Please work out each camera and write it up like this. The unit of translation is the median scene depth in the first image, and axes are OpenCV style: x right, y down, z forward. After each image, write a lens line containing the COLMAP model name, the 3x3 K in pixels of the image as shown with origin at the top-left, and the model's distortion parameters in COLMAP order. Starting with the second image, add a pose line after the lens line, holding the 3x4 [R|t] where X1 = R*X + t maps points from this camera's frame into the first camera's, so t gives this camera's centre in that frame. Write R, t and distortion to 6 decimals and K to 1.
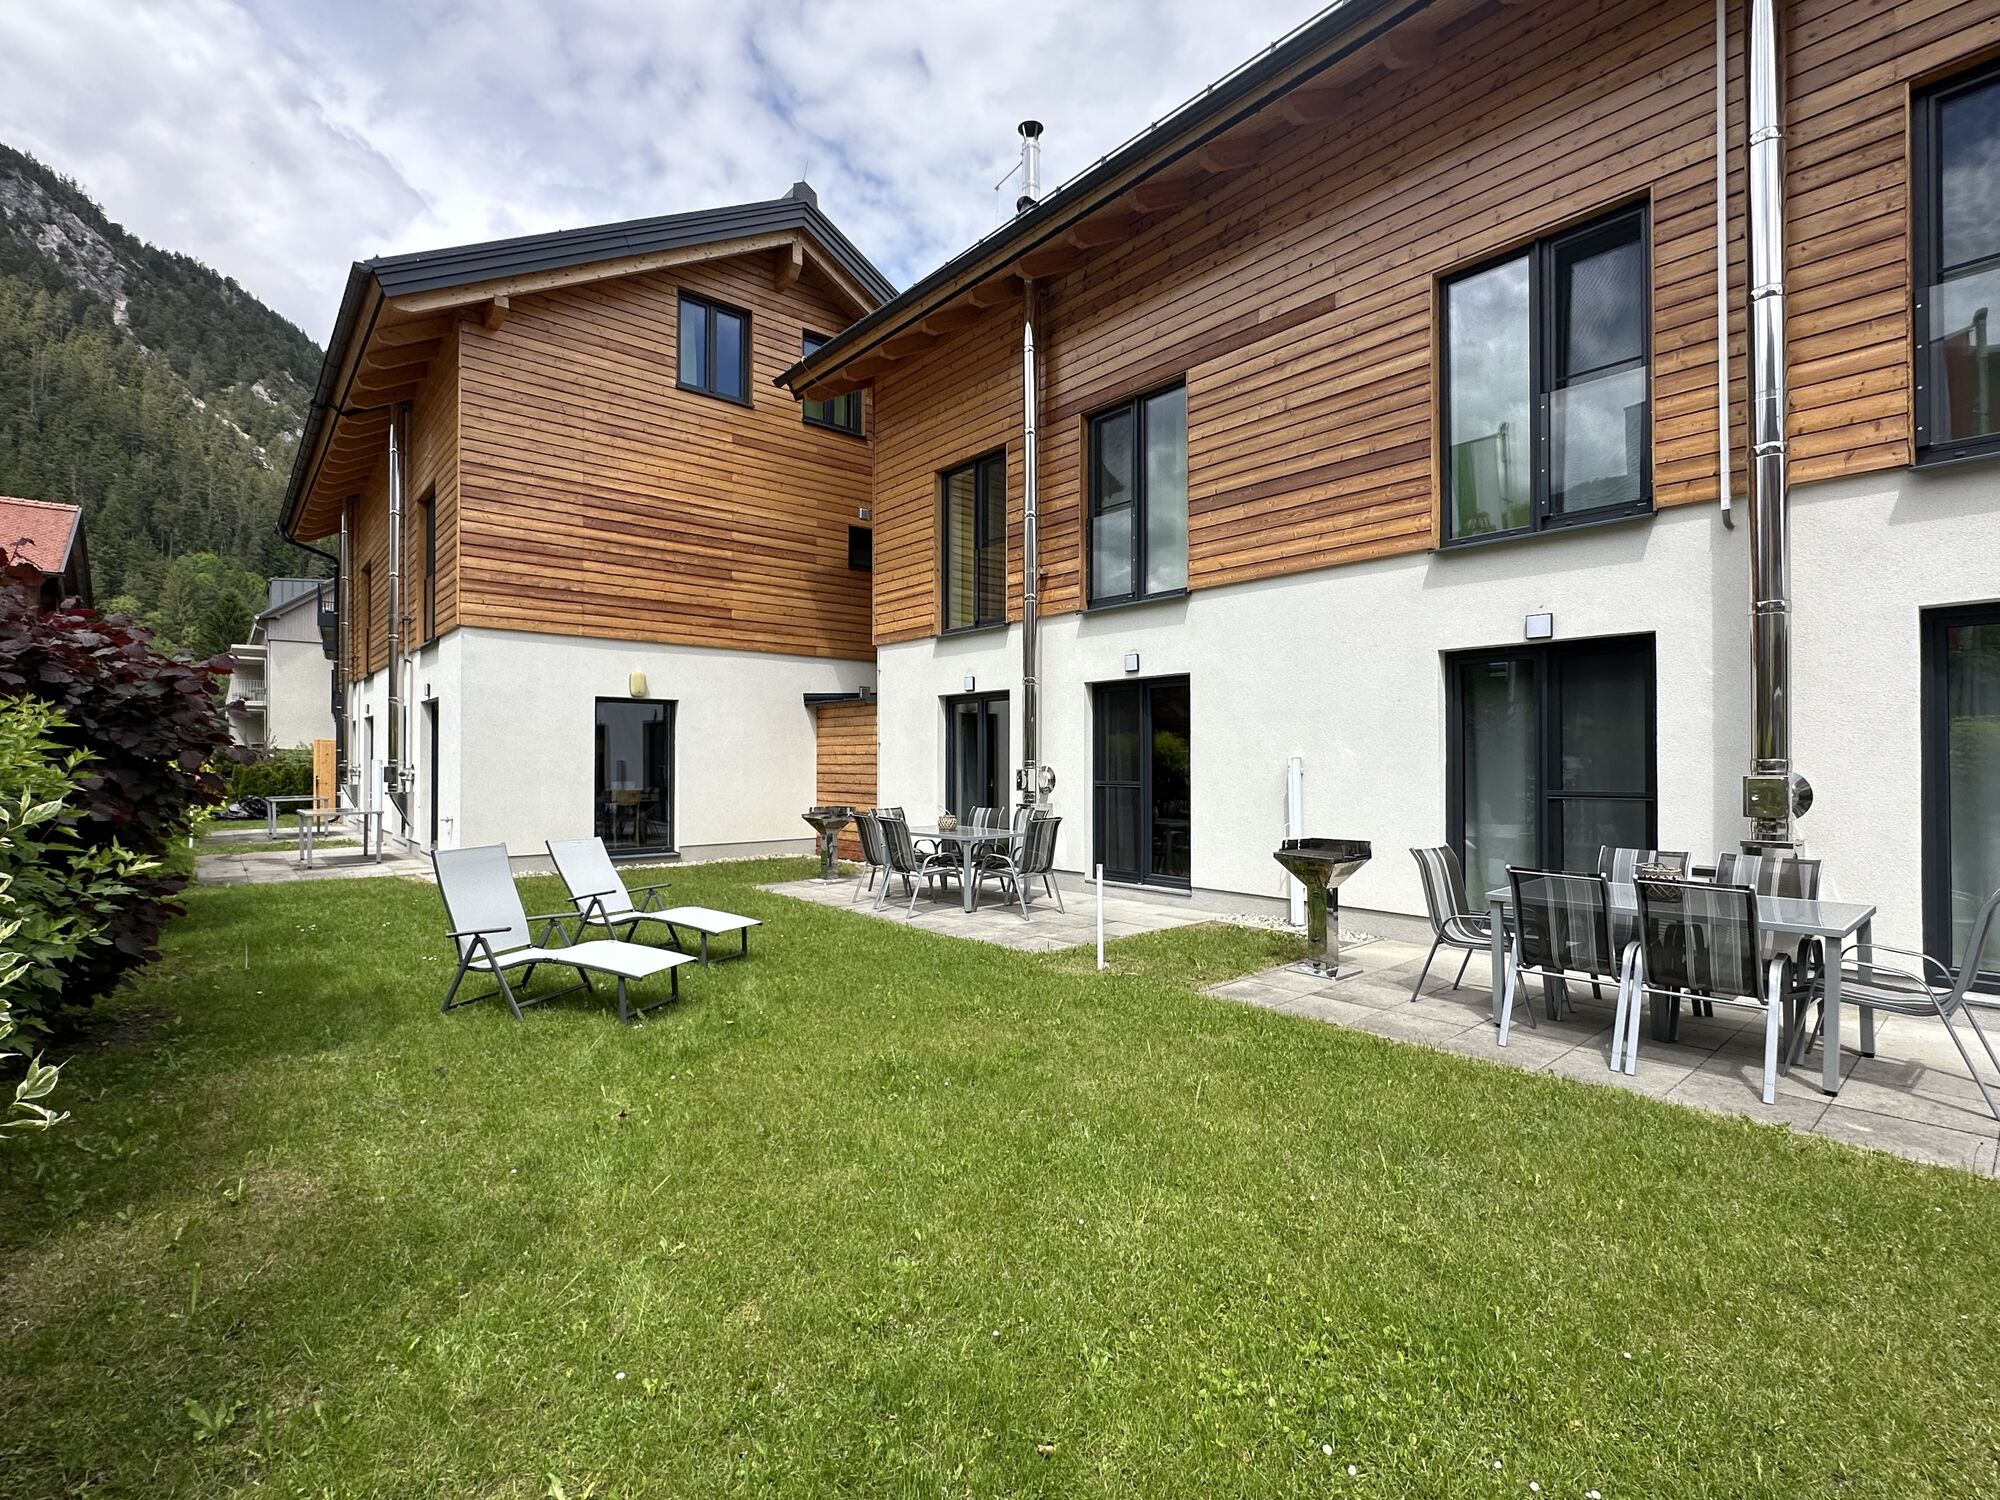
lens RADIAL K [[920.9, 0, 999.2], [0, 920.9, 753.1], [0, 0, 1]] dist [-0.006284, 0.001861]
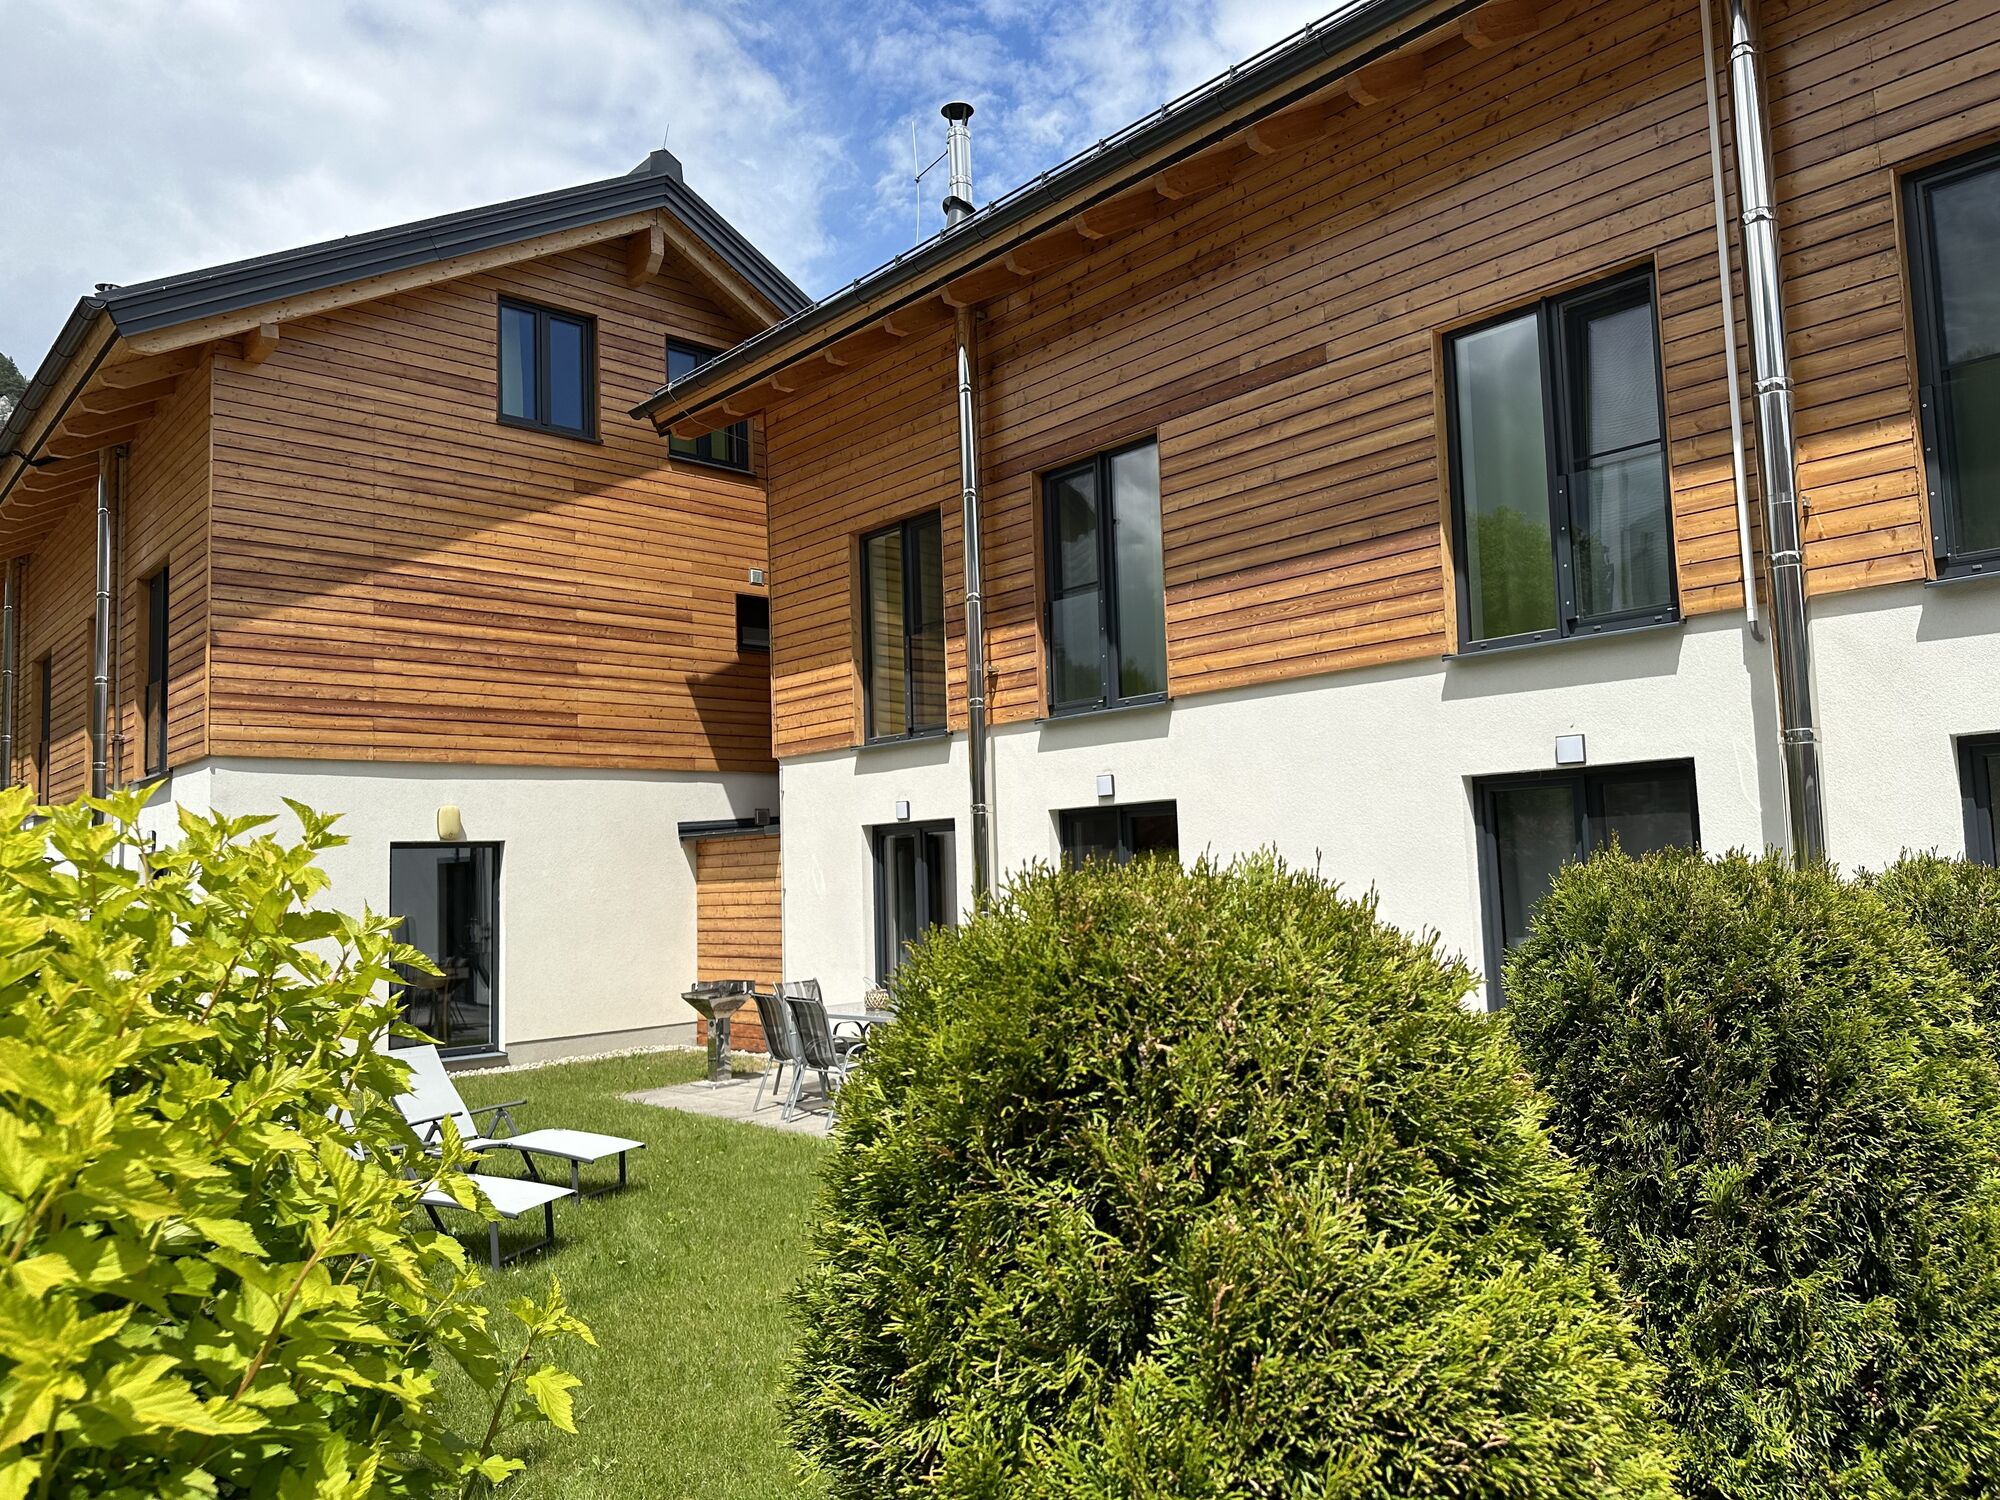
lens RADIAL K [[1399.0, 0, 1007.0], [0, 1399.0, 757.5], [0, 0, 1]] dist [0.060832, -0.070605]
pose [[0.998922, -0.030826, 0.034717, 0.020969], [0.033408, 0.996516, -0.076415, -0.037306], [-0.032240, 0.077492, 0.996472, -0.204010]]
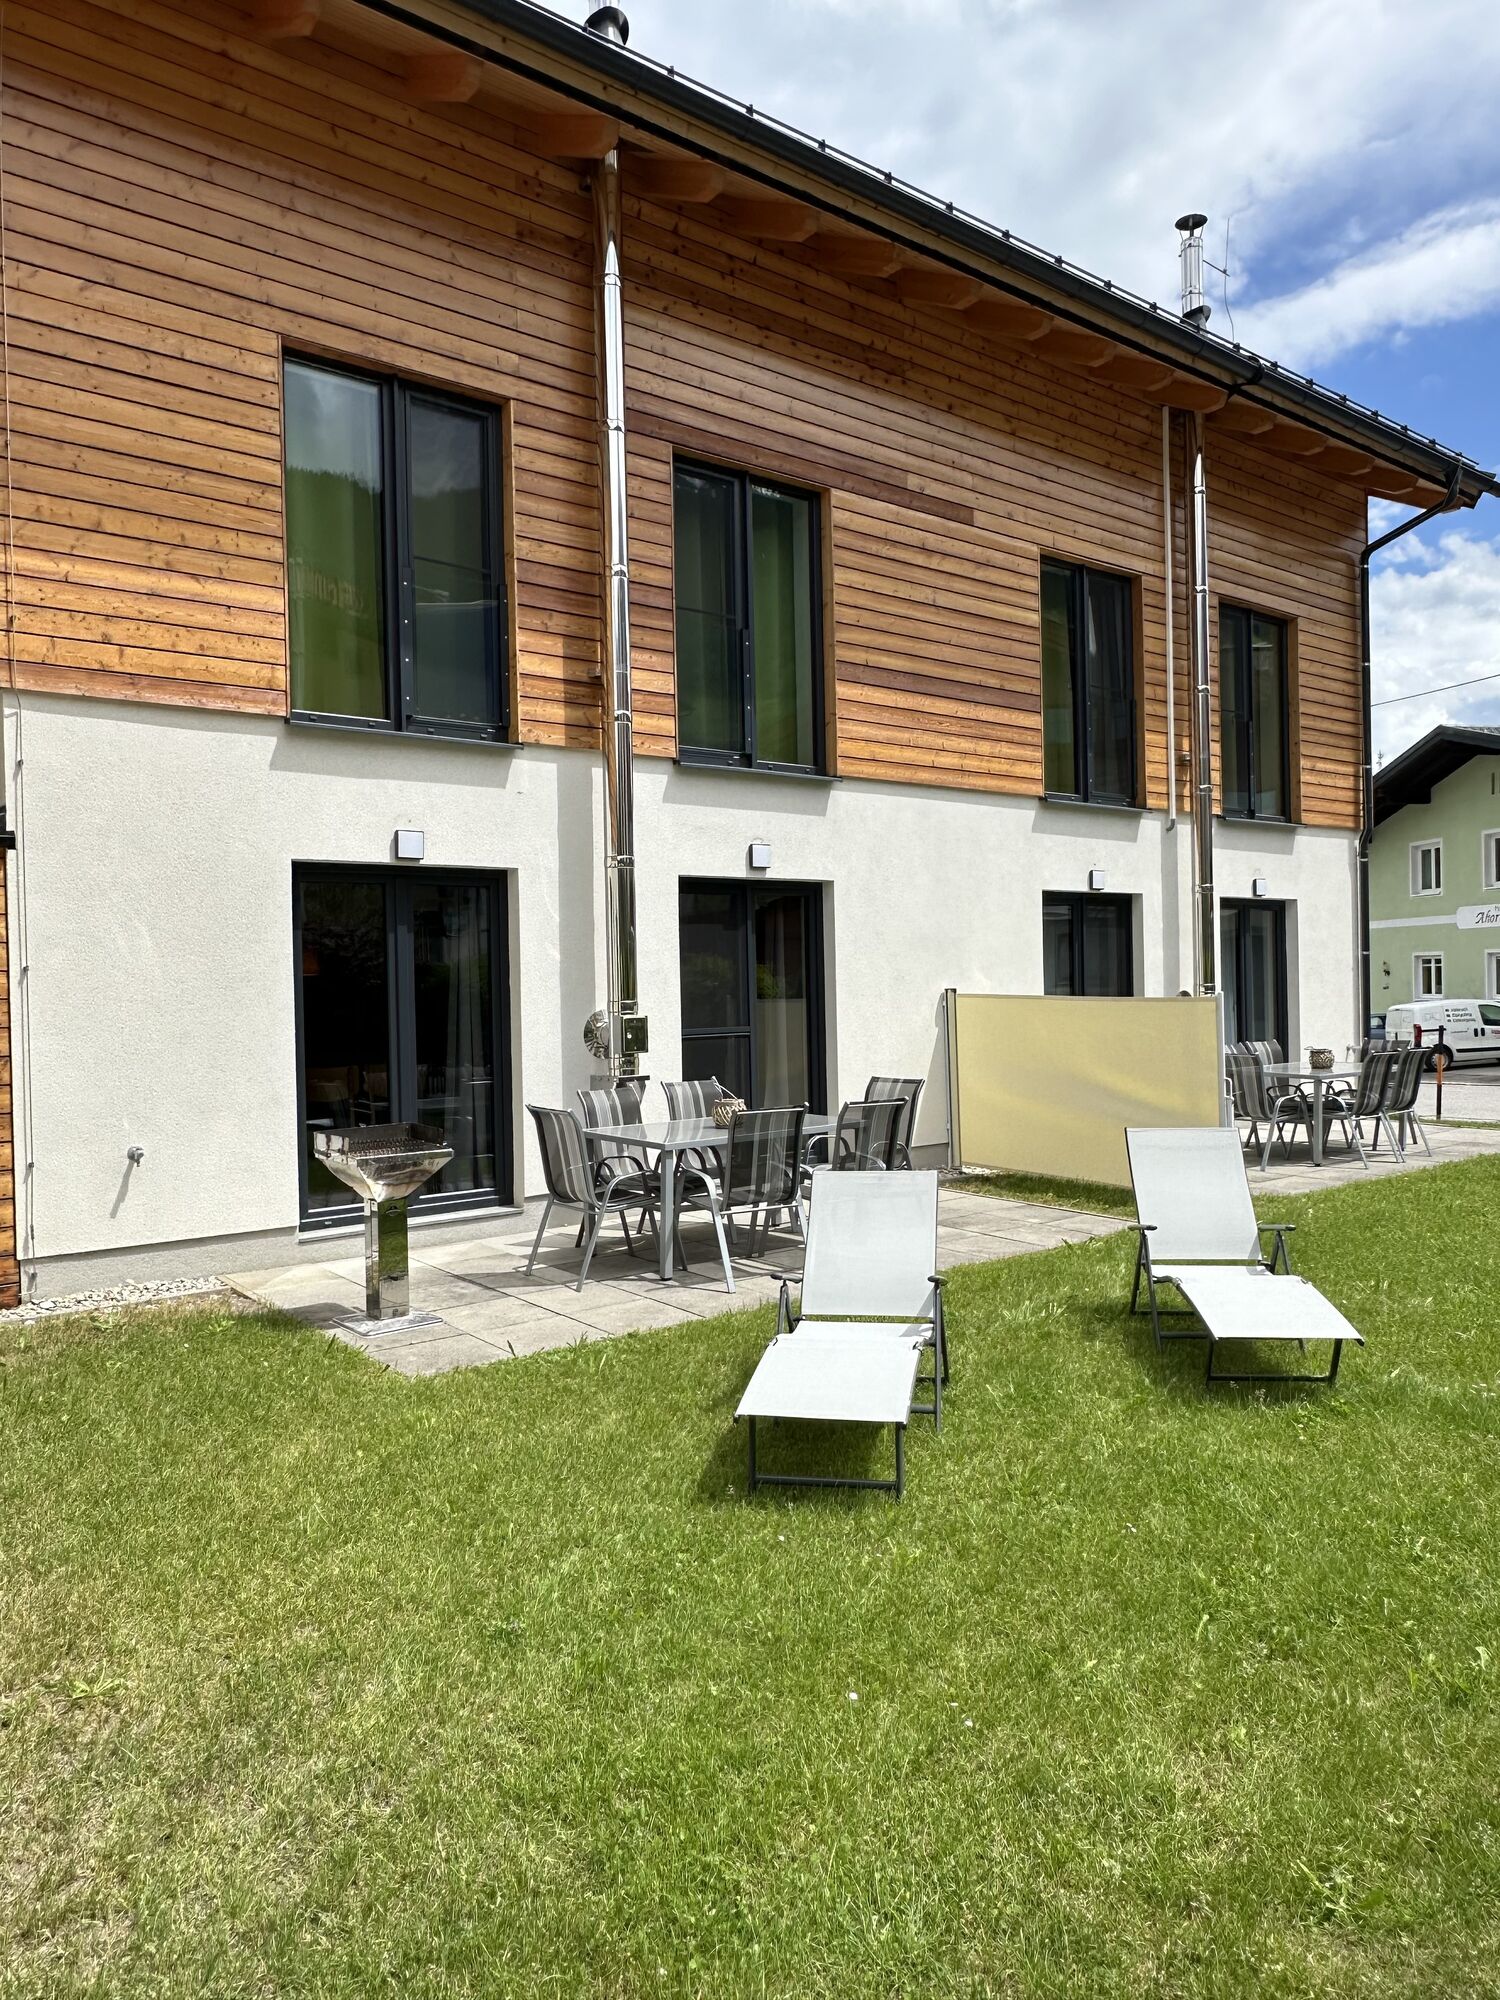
lens RADIAL K [[1386.3, 0, 750.8], [0, 1386.3, 999.4], [0, 0, 1]] dist [0.002982, -0.008958]
pose [[0.040614, -0.004572, 0.999164, -0.985731], [0.013494, 0.999901, 0.004027, 0.006378], [-0.999084, 0.013319, 0.040671, 1.052667]]
